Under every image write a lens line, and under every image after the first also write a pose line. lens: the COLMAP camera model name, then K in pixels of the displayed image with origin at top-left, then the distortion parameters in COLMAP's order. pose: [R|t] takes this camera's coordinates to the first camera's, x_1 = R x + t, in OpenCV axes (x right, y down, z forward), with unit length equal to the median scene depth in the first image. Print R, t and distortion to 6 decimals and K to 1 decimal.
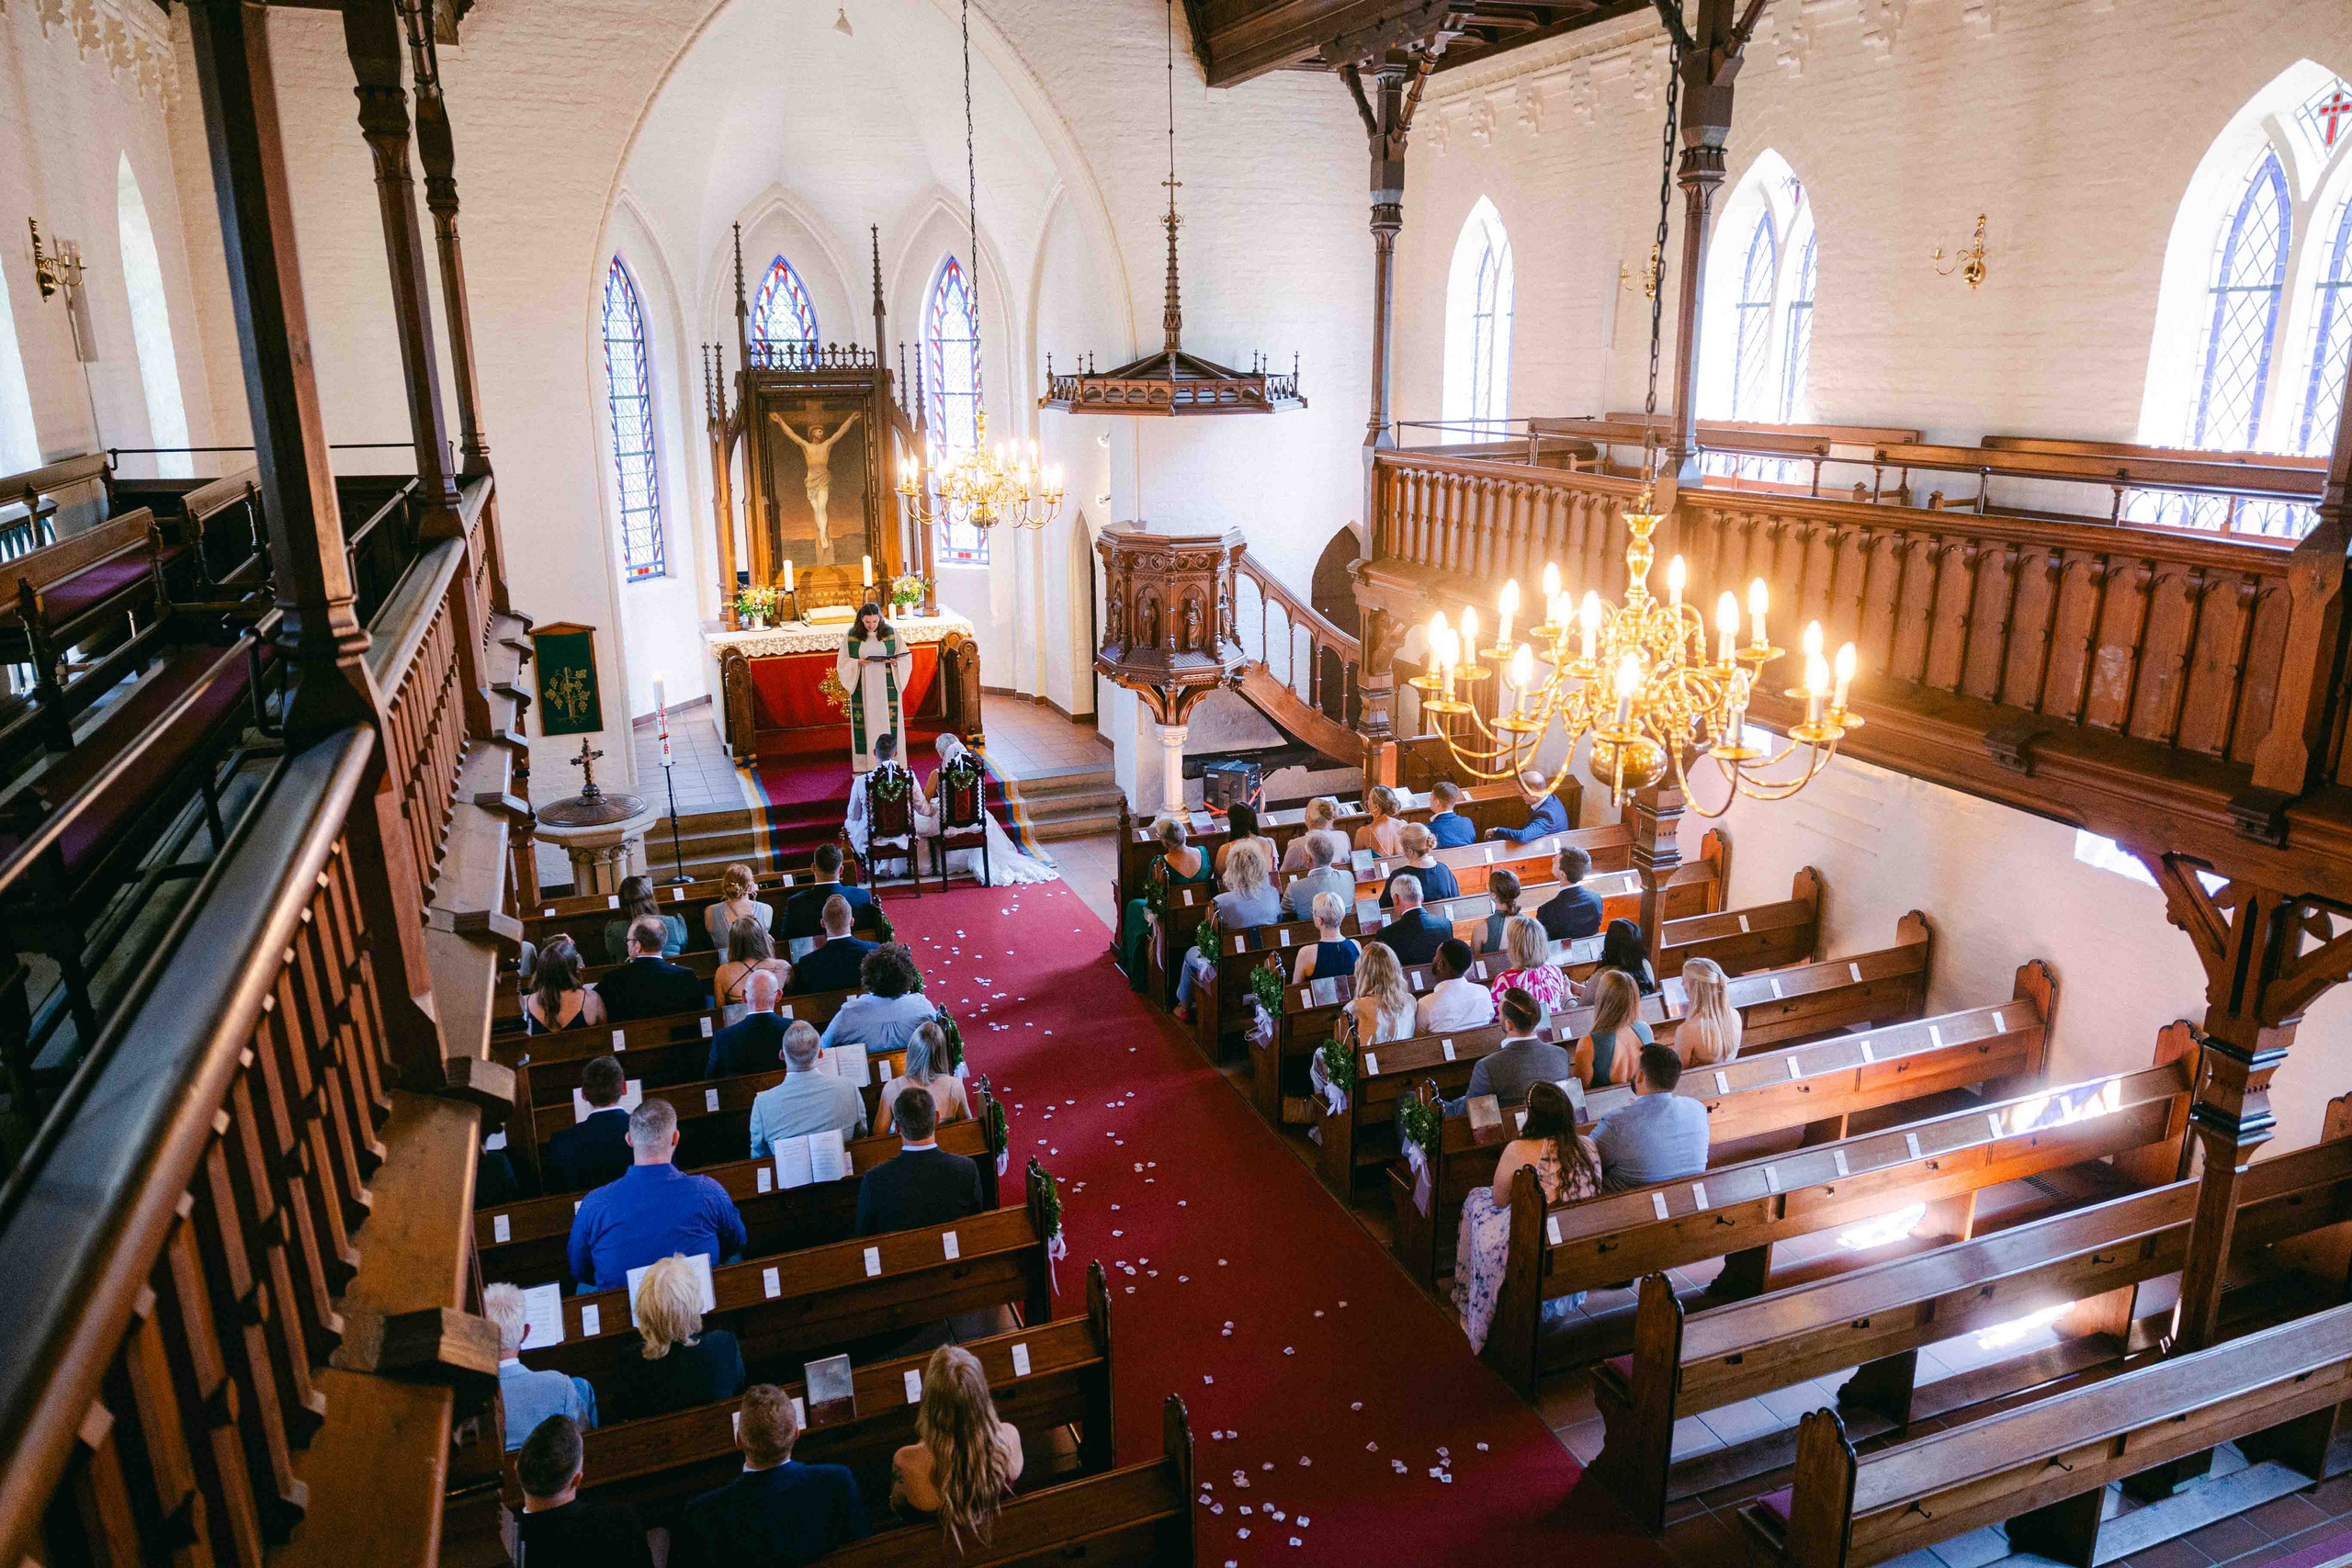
lens RADIAL K [[1562.2, 0, 1174.4], [0, 1562.2, 790.8], [0, 0, 1]] dist [0.001437, -0.003972]
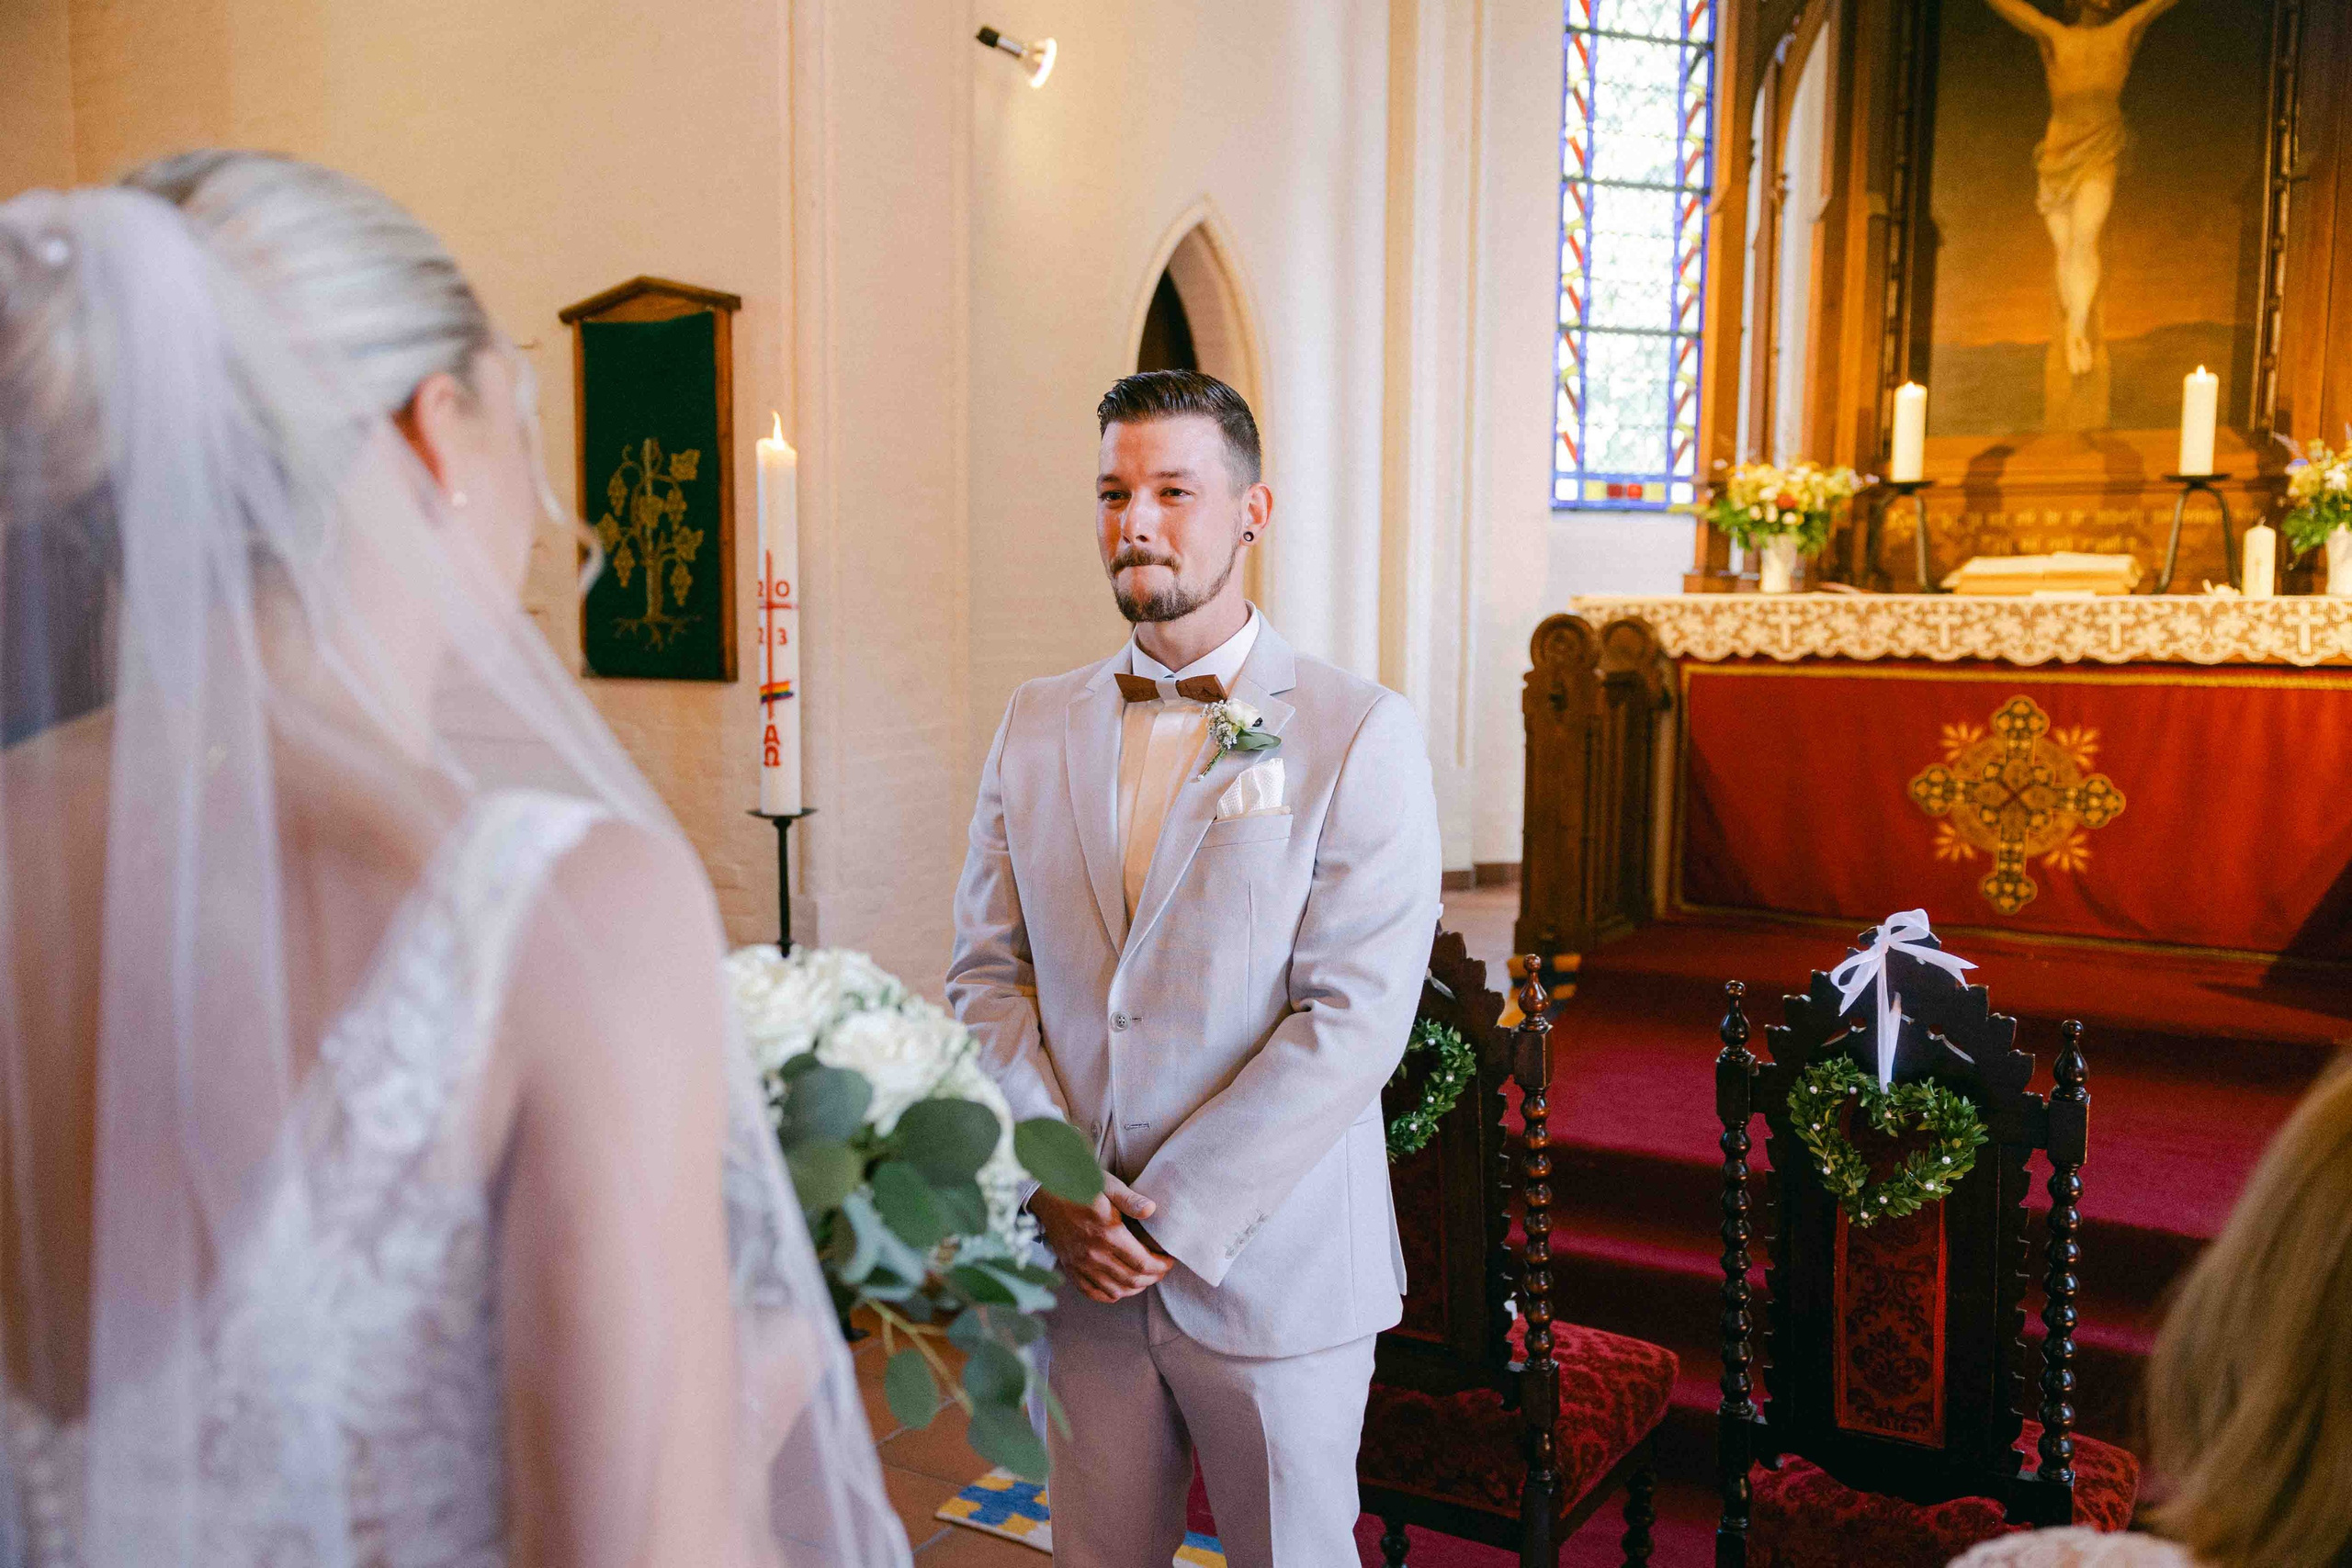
lens RADIAL K [[1950.3, 0, 1172.8], [0, 1950.3, 787.1], [0, 0, 1]] dist [0.008330, 0.006161]
pose [[0.631865, 0.084977, -0.770406, -0.035610], [-0.222737, 0.971953, -0.075475, -0.008692], [0.742384, 0.219288, 0.633071, 0.669217]]
